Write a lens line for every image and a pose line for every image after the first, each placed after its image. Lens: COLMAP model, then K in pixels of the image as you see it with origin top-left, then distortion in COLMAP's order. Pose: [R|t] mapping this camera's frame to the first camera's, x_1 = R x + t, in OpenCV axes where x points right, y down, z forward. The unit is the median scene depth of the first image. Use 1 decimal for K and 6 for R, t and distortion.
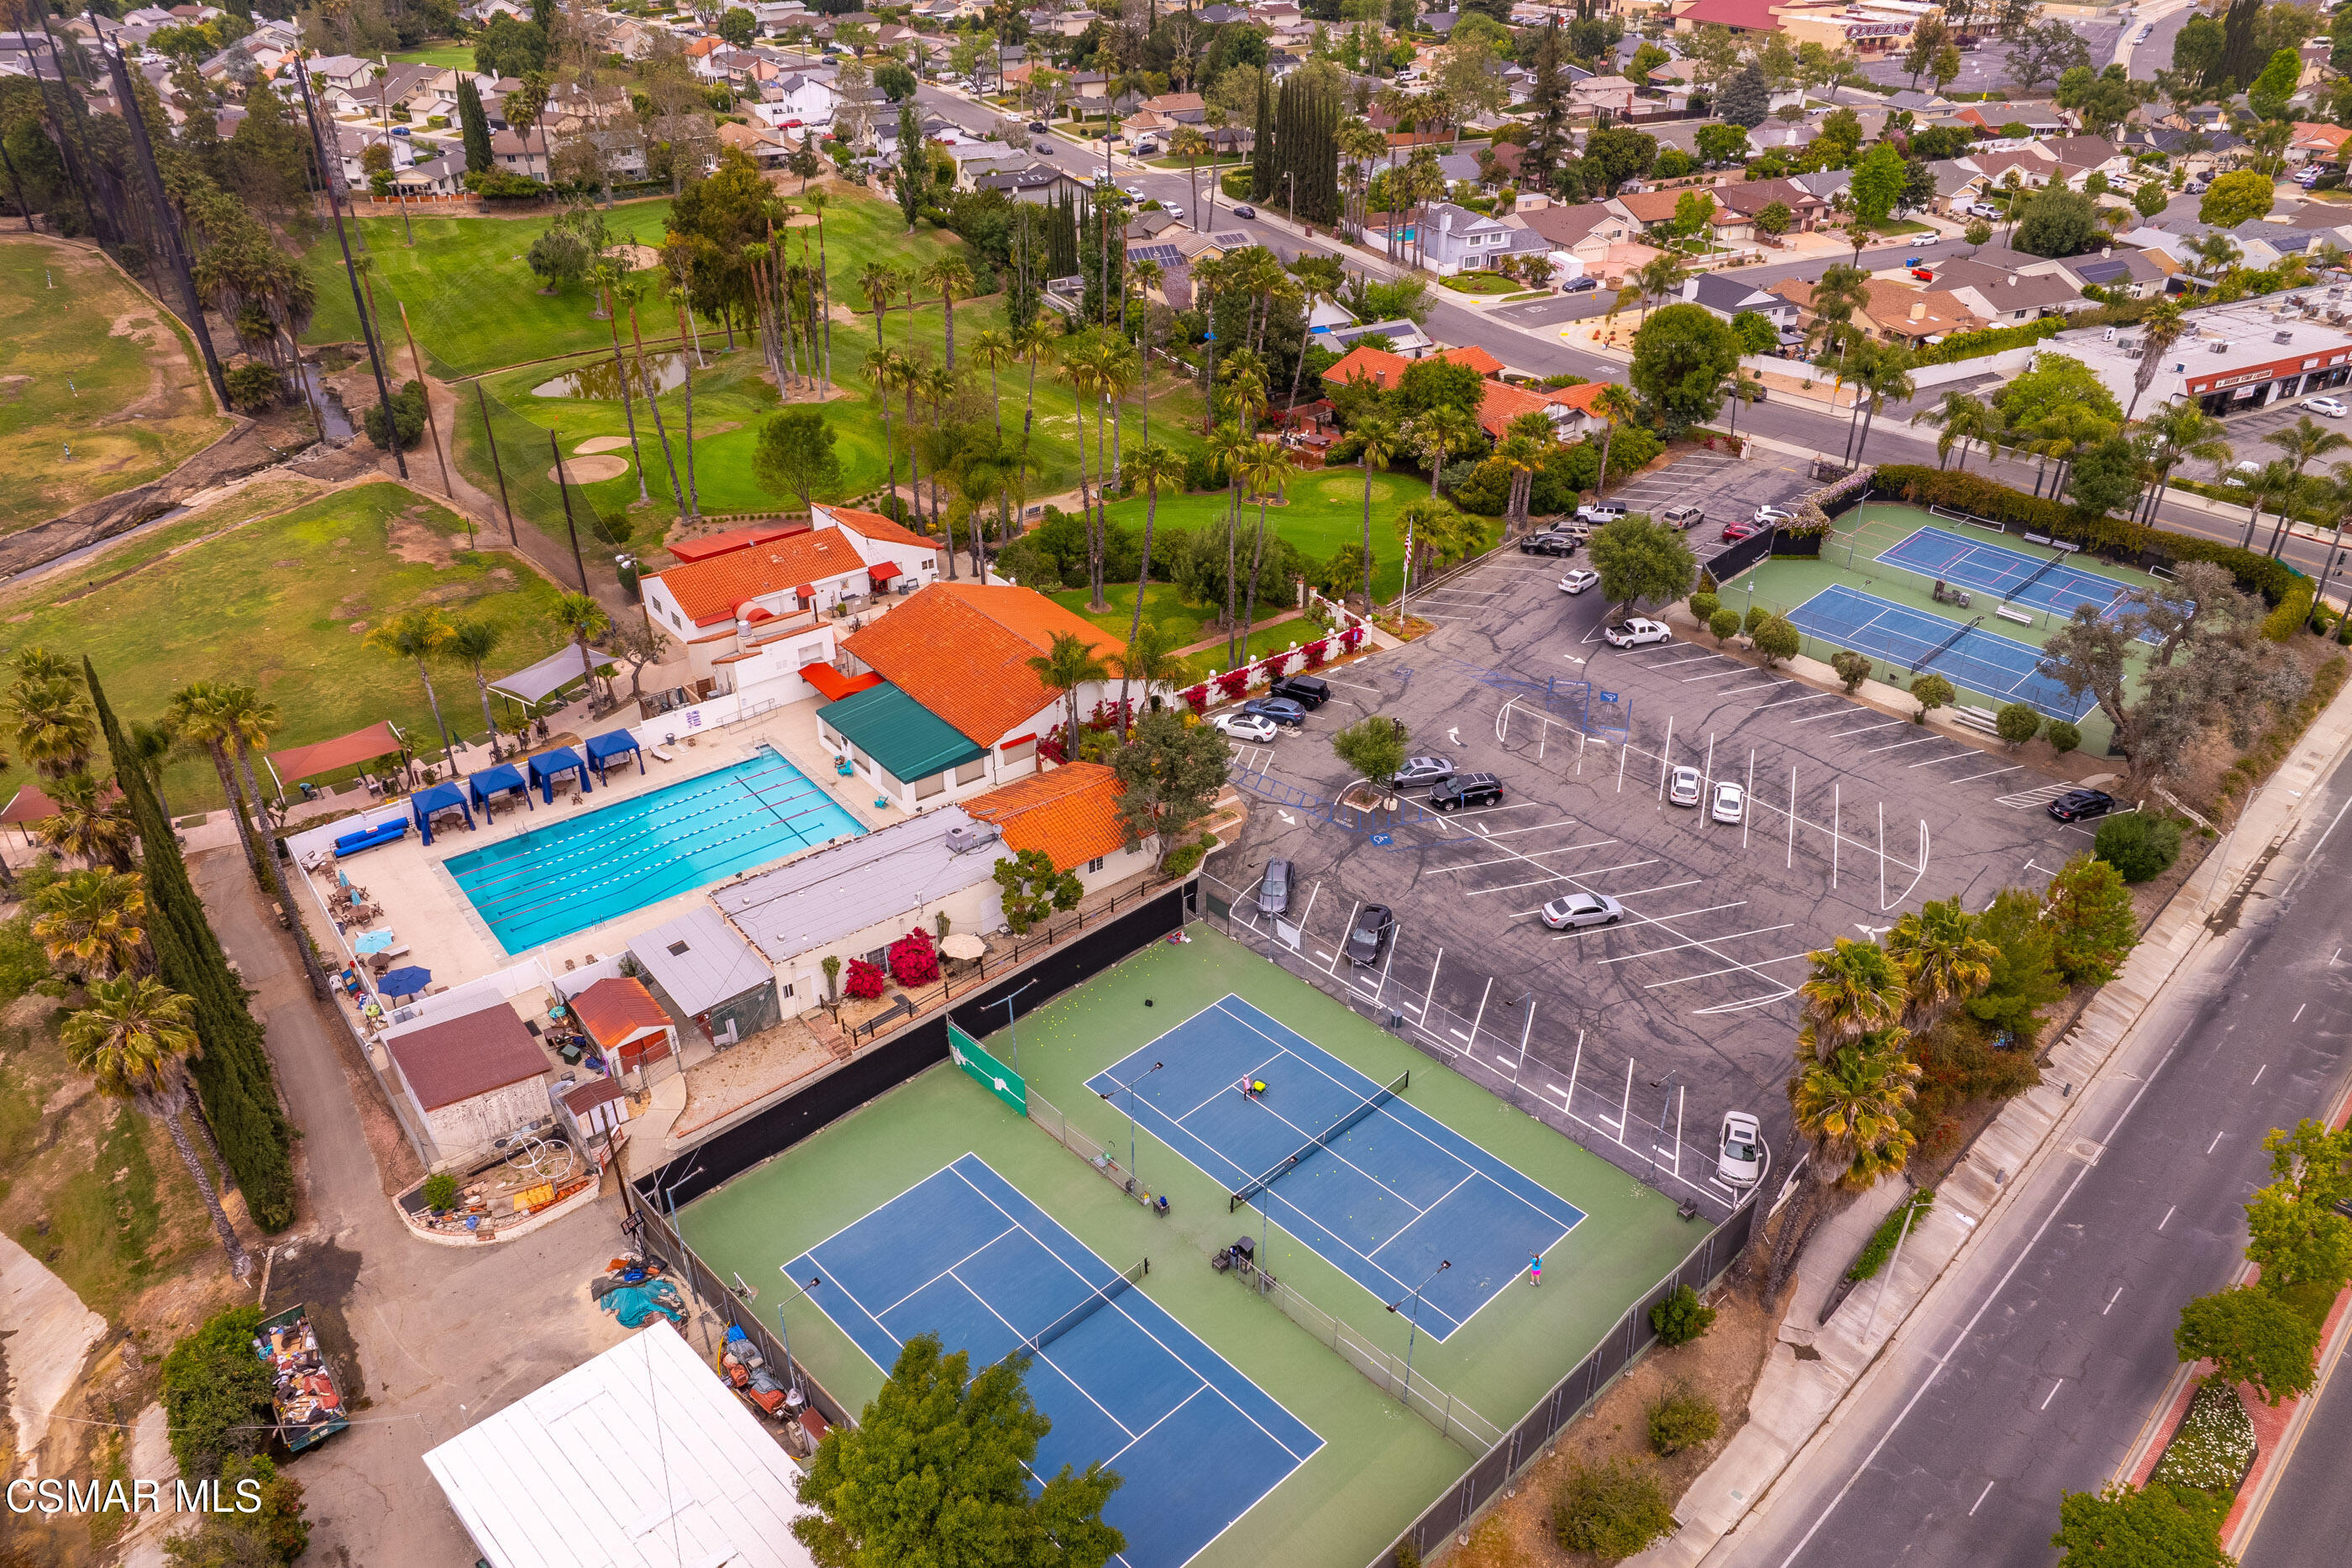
lens RADIAL K [[1644.4, 0, 1185.0], [0, 1644.4, 851.7], [0, 0, 1]] dist [-0.033581, -0.012814]
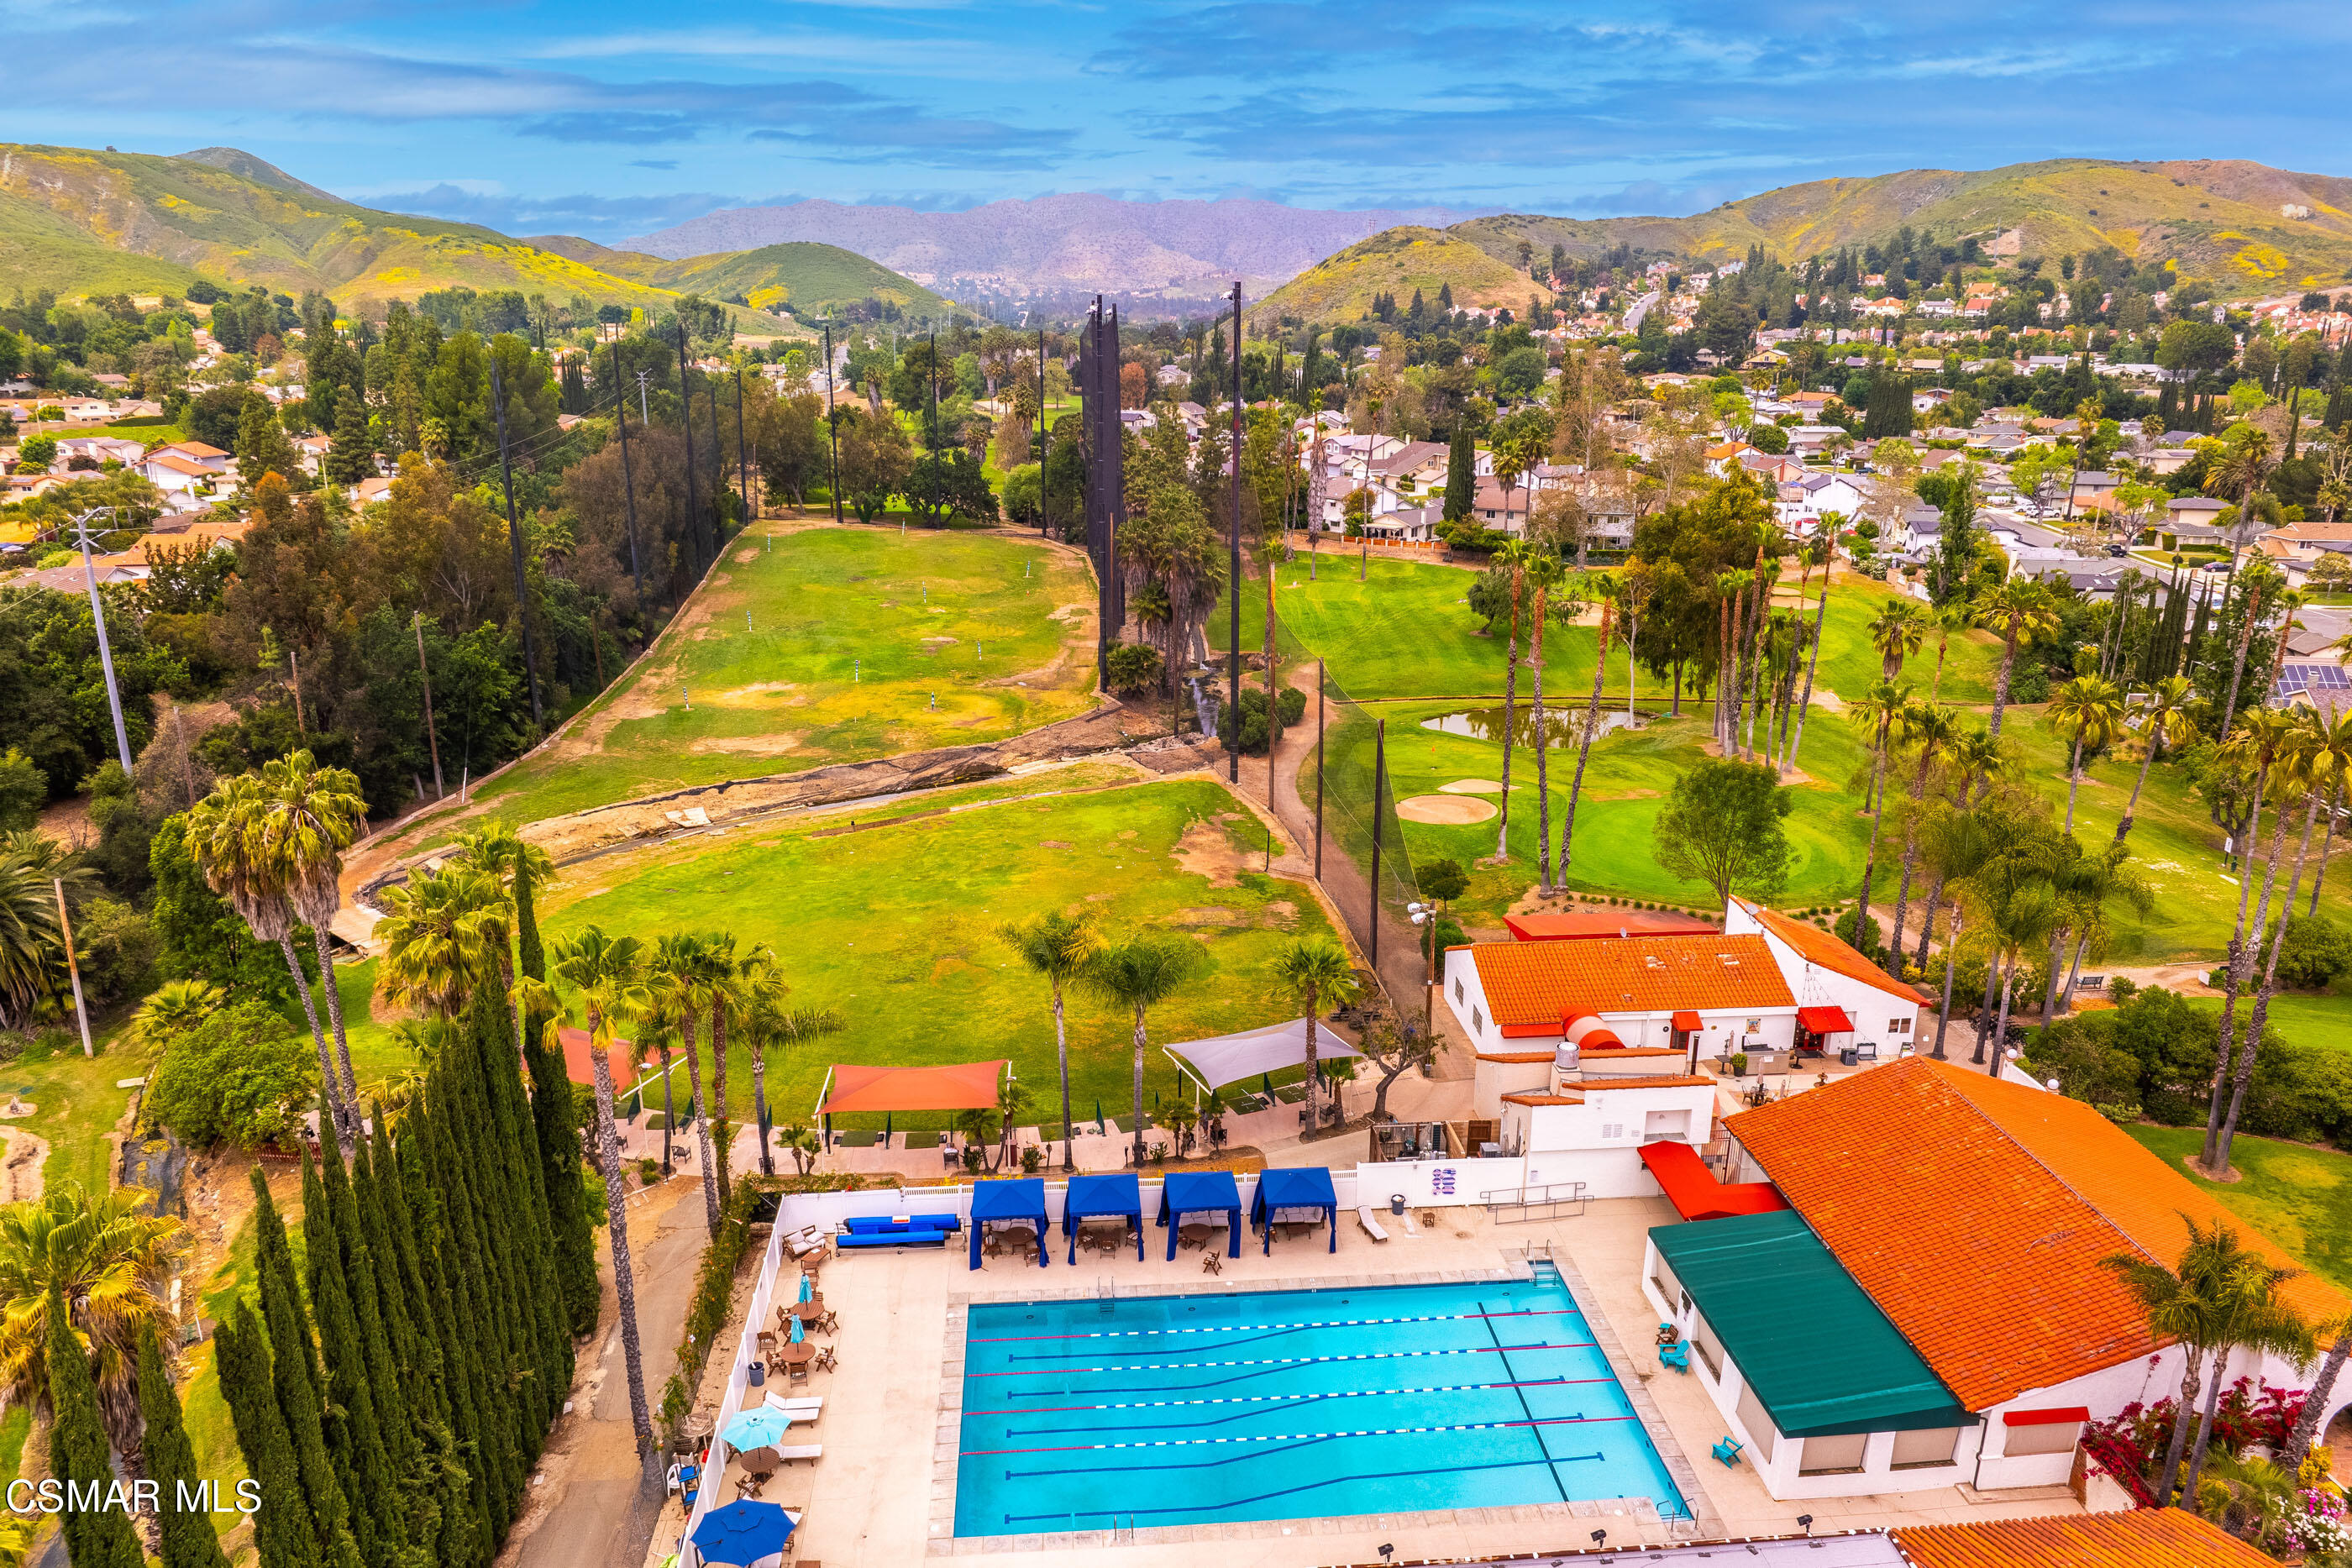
lens RADIAL K [[1644.4, 0, 1185.0], [0, 1644.4, 851.7], [0, 0, 1]] dist [-0.033581, -0.012814]
pose [[0.837661, 0.167759, -0.519789, -0.077256], [-0.297160, 0.938467, -0.176000, -0.052458], [0.458279, 0.301889, 0.835968, 0.366421]]
